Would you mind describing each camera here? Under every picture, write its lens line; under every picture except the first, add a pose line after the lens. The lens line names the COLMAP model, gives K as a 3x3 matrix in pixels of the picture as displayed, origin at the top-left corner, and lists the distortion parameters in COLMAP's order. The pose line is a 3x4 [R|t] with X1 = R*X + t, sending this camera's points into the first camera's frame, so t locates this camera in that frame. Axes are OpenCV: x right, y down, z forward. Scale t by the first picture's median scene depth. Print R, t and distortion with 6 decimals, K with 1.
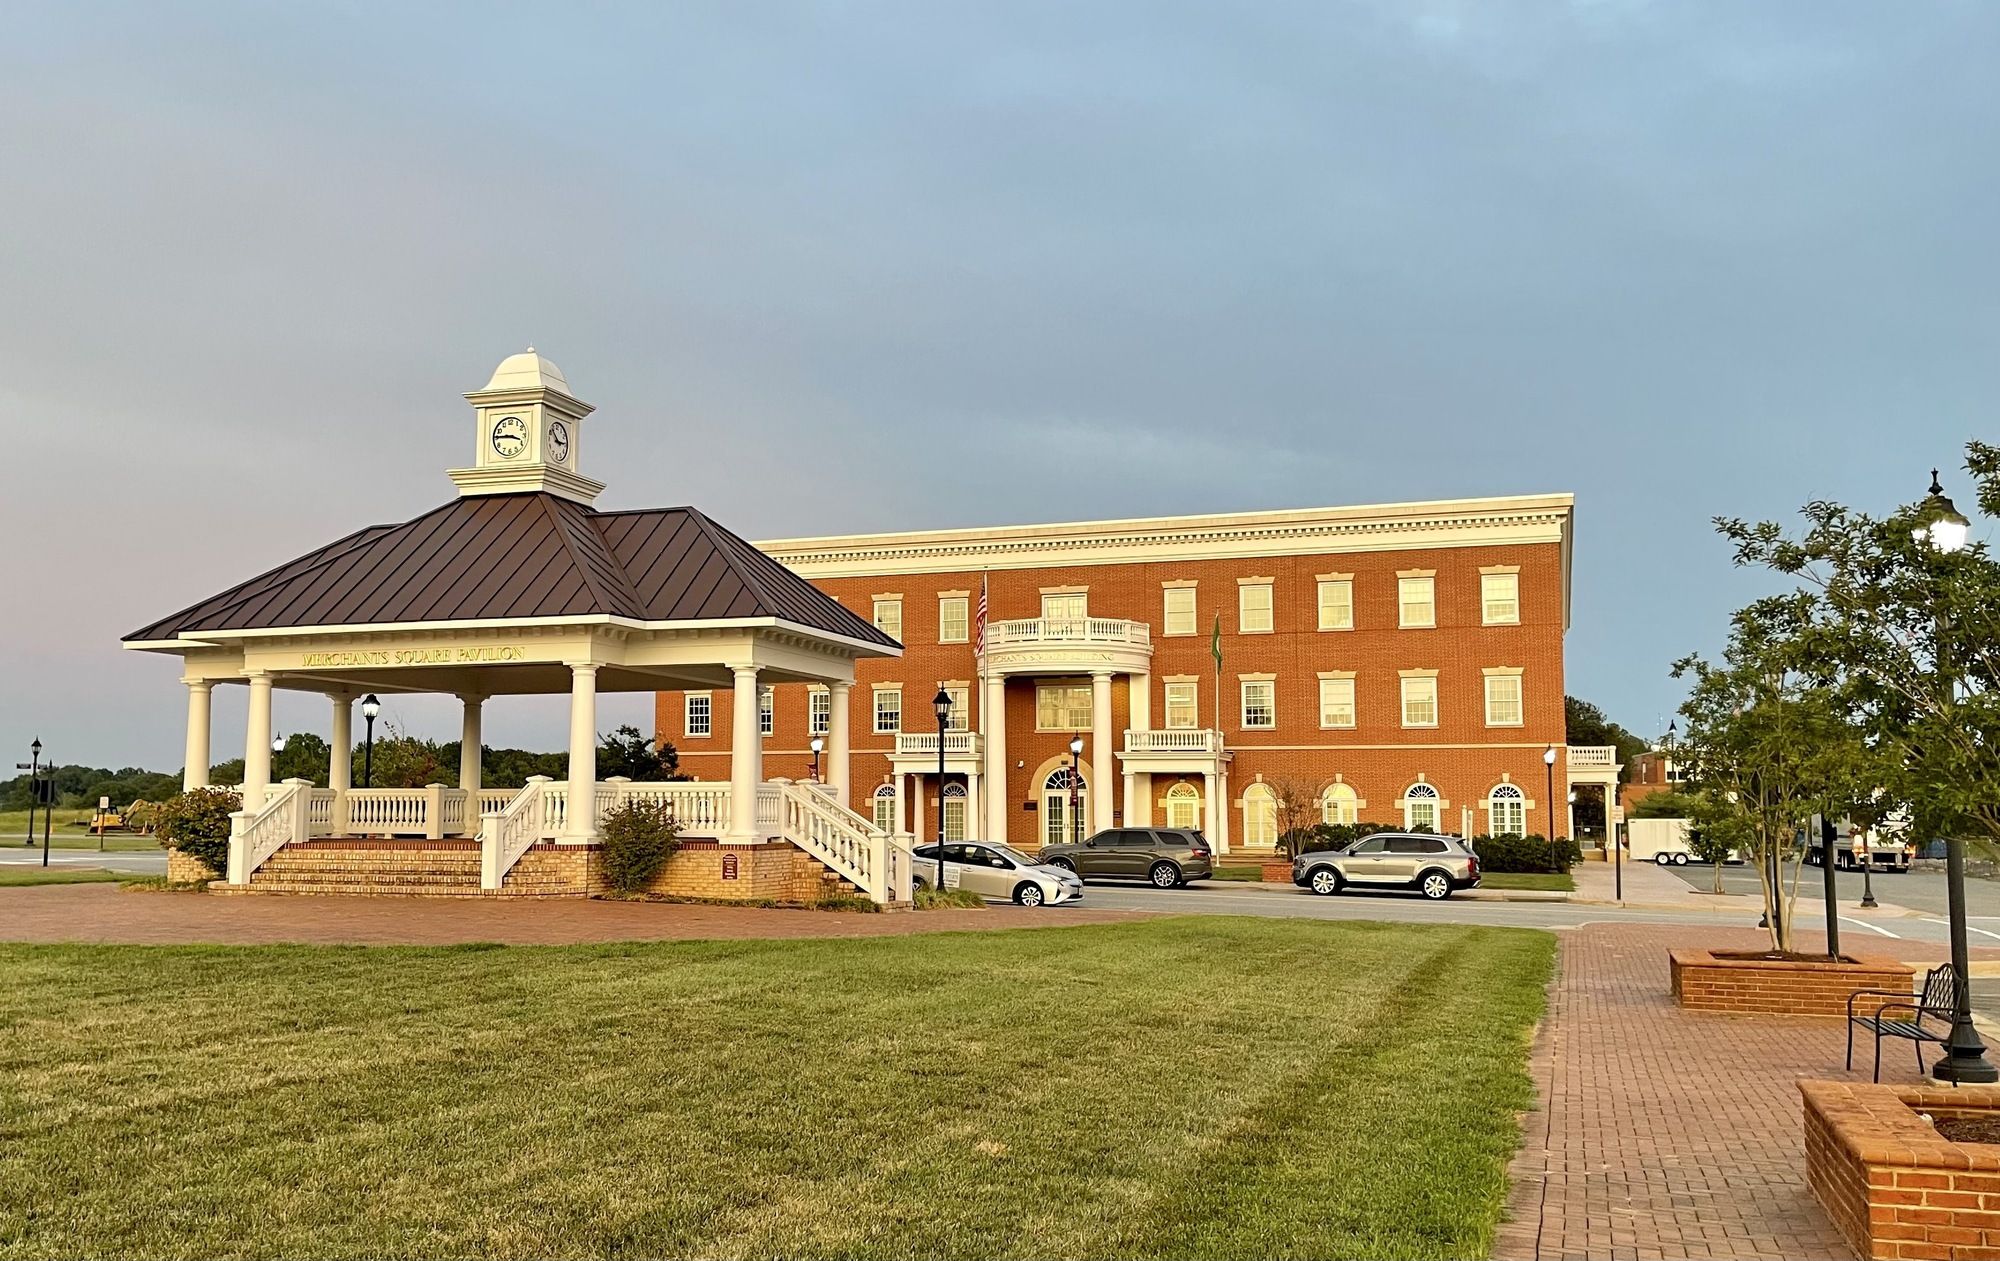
lens RADIAL K [[1857.9, 0, 999.4], [0, 1857.9, 687.4], [0, 0, 1]] dist [0.146835, -0.360820]
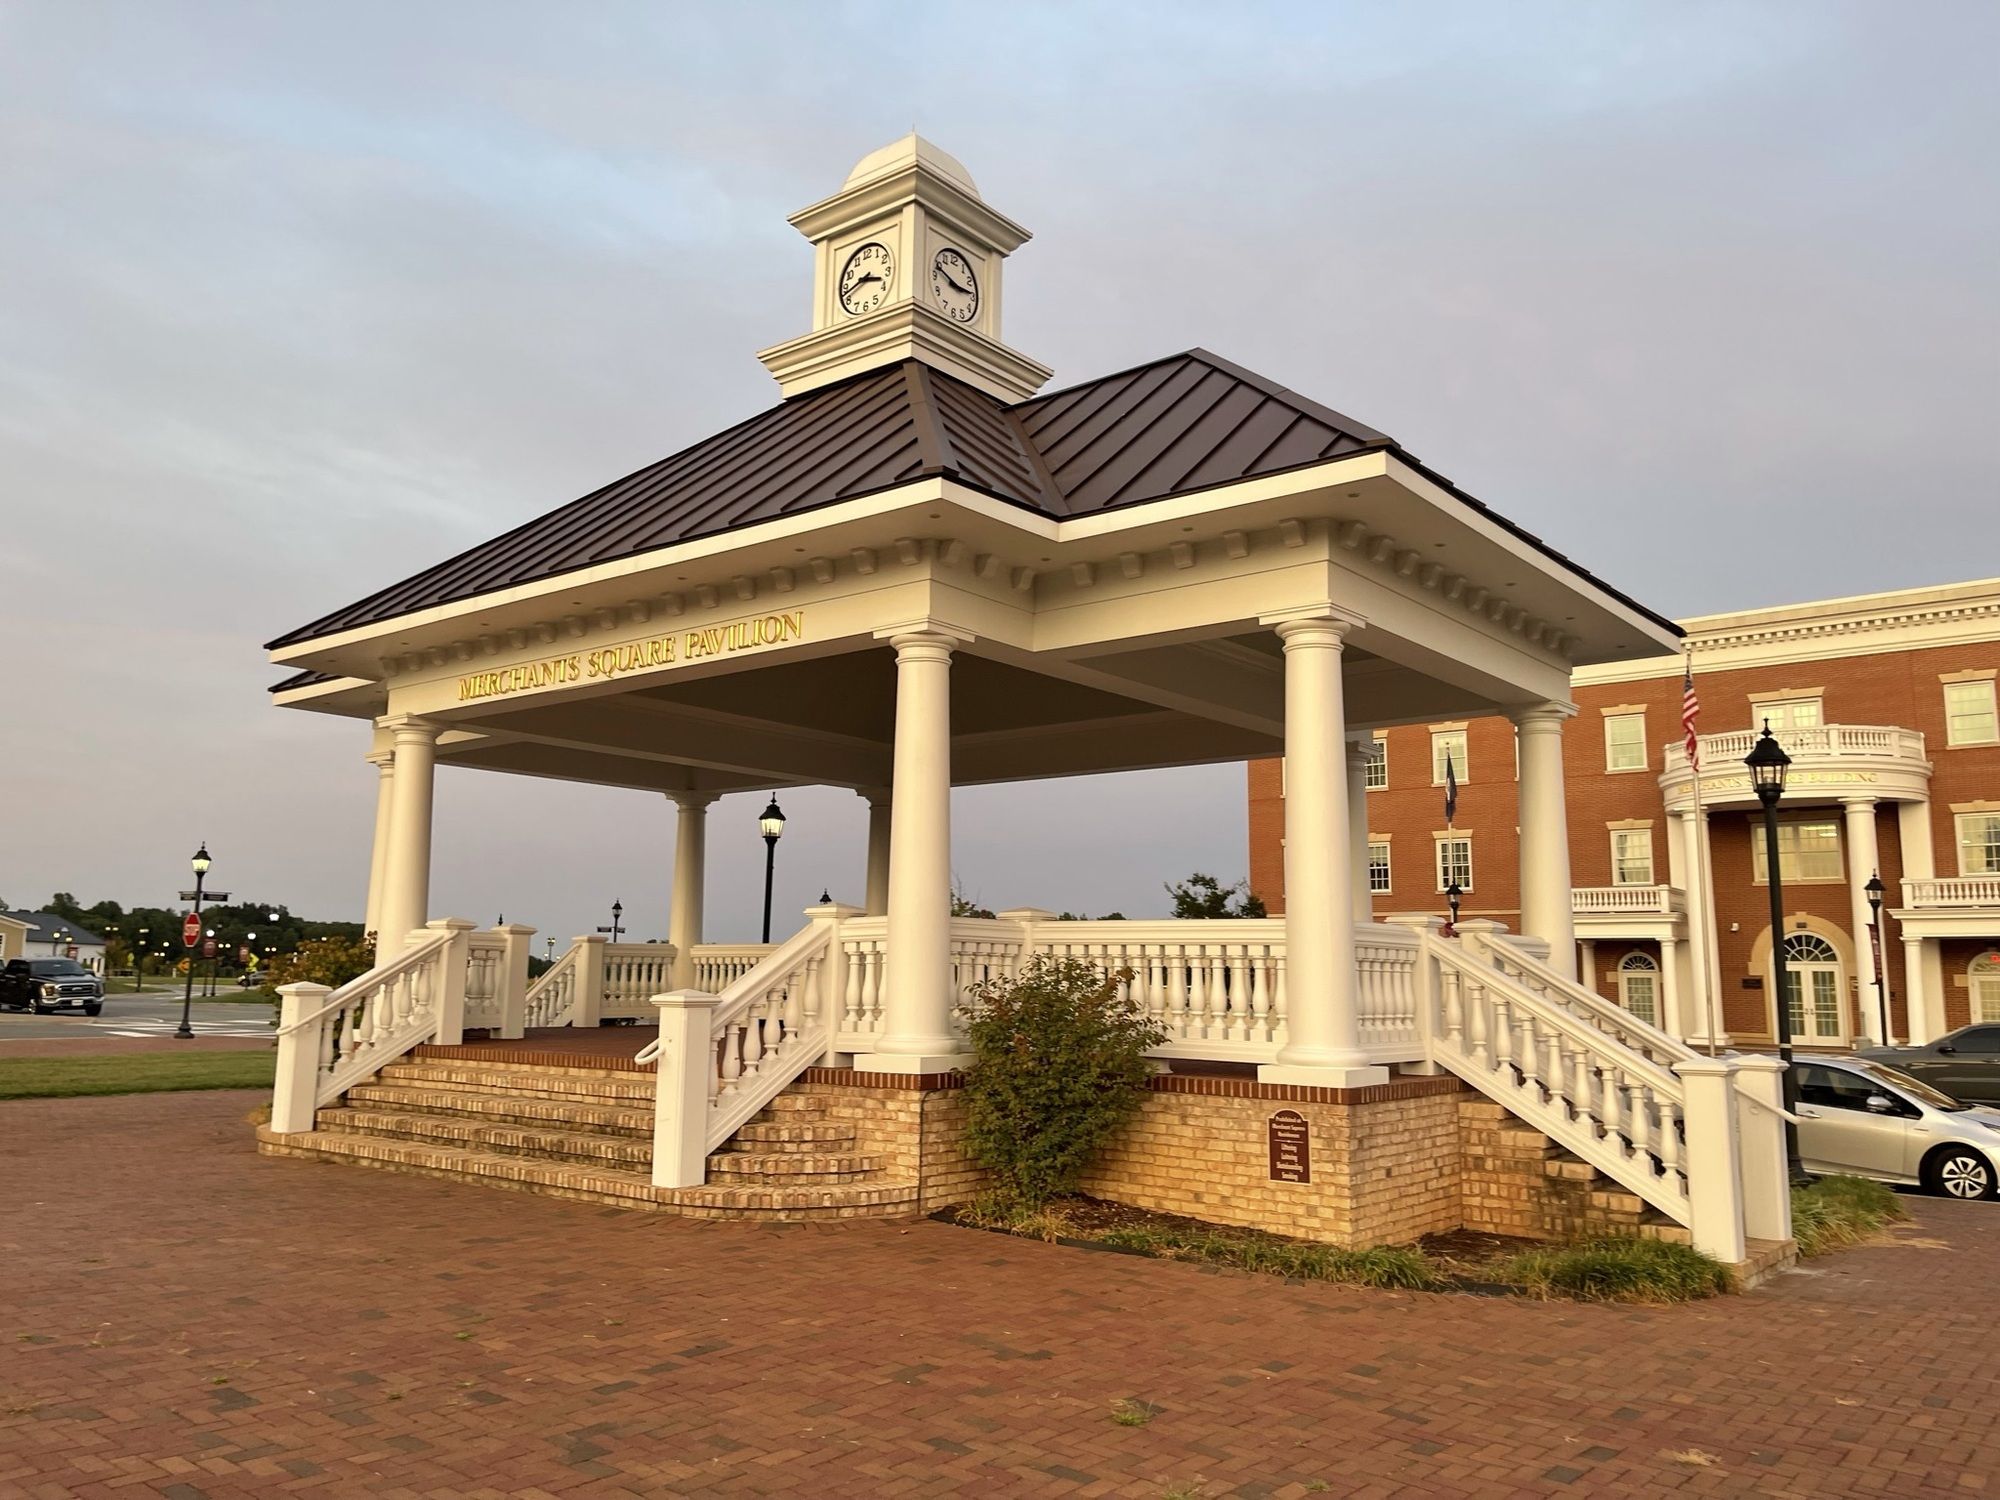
lens RADIAL K [[1515.2, 0, 944.4], [0, 1515.2, 756.2], [0, 0, 1]] dist [0.027069, -0.010047]
pose [[0.918694, -0.048156, -0.392023, -0.081811], [0.016478, 0.996348, -0.083777, 0.041304], [0.394626, 0.070505, 0.916133, 0.664319]]
